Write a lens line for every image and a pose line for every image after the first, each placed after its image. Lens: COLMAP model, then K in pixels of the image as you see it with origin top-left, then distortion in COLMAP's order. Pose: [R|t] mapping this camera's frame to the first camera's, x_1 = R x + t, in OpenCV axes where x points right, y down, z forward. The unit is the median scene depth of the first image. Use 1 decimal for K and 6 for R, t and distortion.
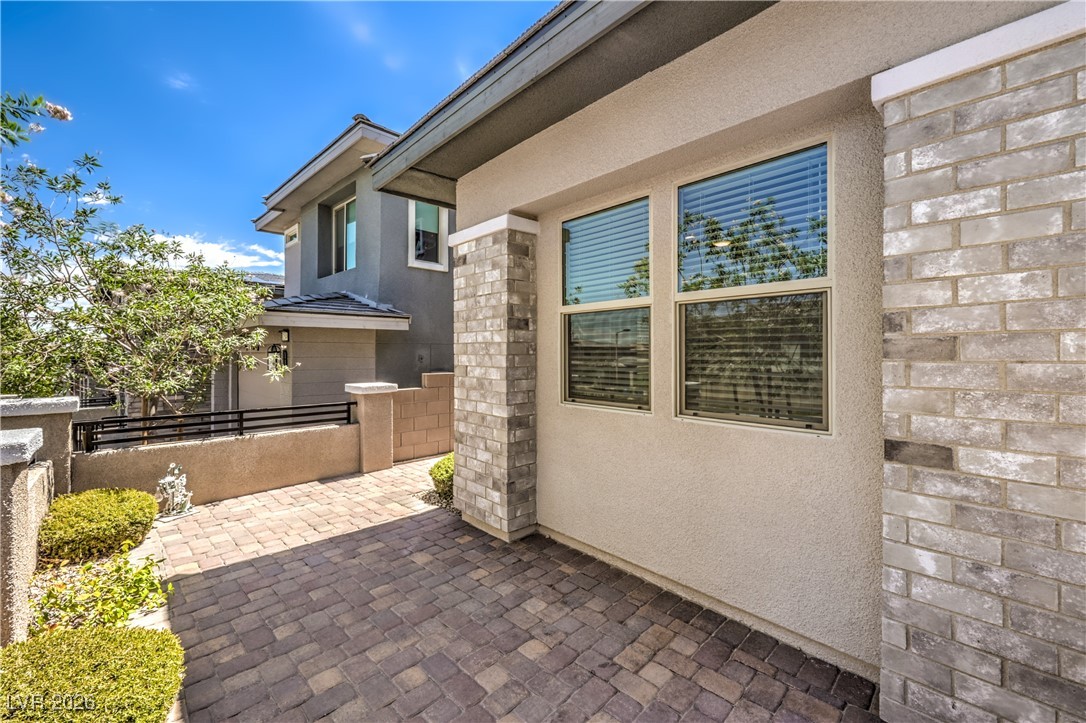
lens RADIAL K [[442.7, 0, 546.8], [0, 442.7, 352.1], [0, 0, 1]] dist [-0.001108, 0.000368]
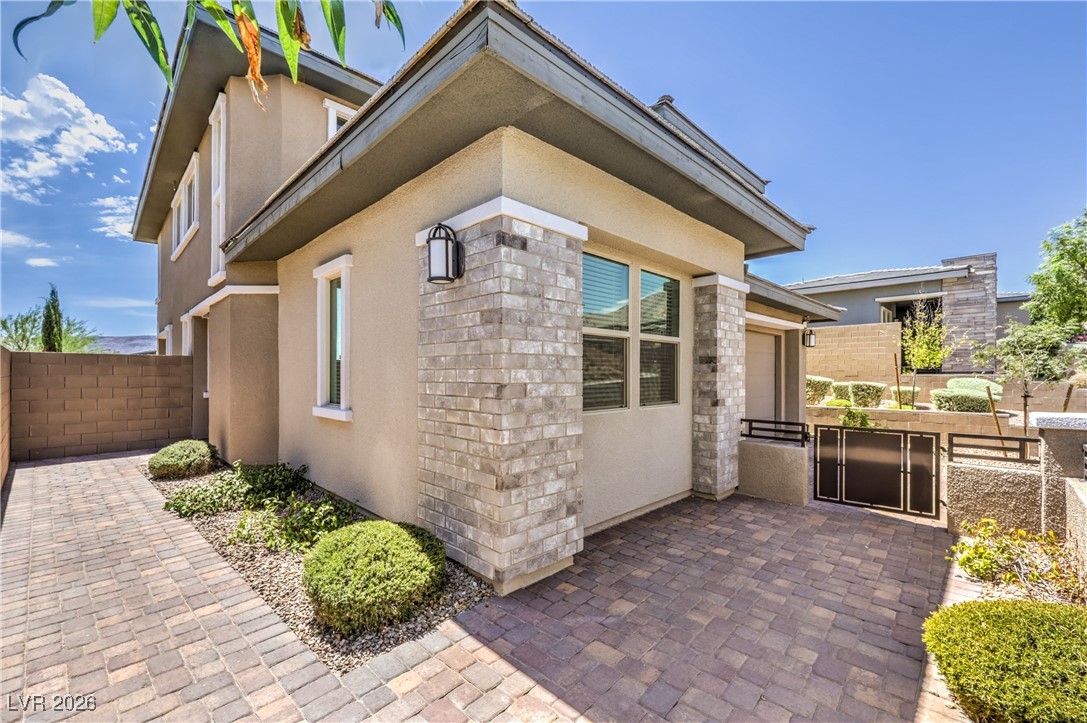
lens RADIAL K [[443.1, 0, 547.3], [0, 443.1, 372.8], [0, 0, 1]] dist [-0.001108, 0.000368]
pose [[-0.031593, -0.000076, 0.999501, -1.021943], [-0.006492, 0.999979, -0.000129, 0.013204], [-0.999480, -0.006493, -0.031592, 1.060202]]
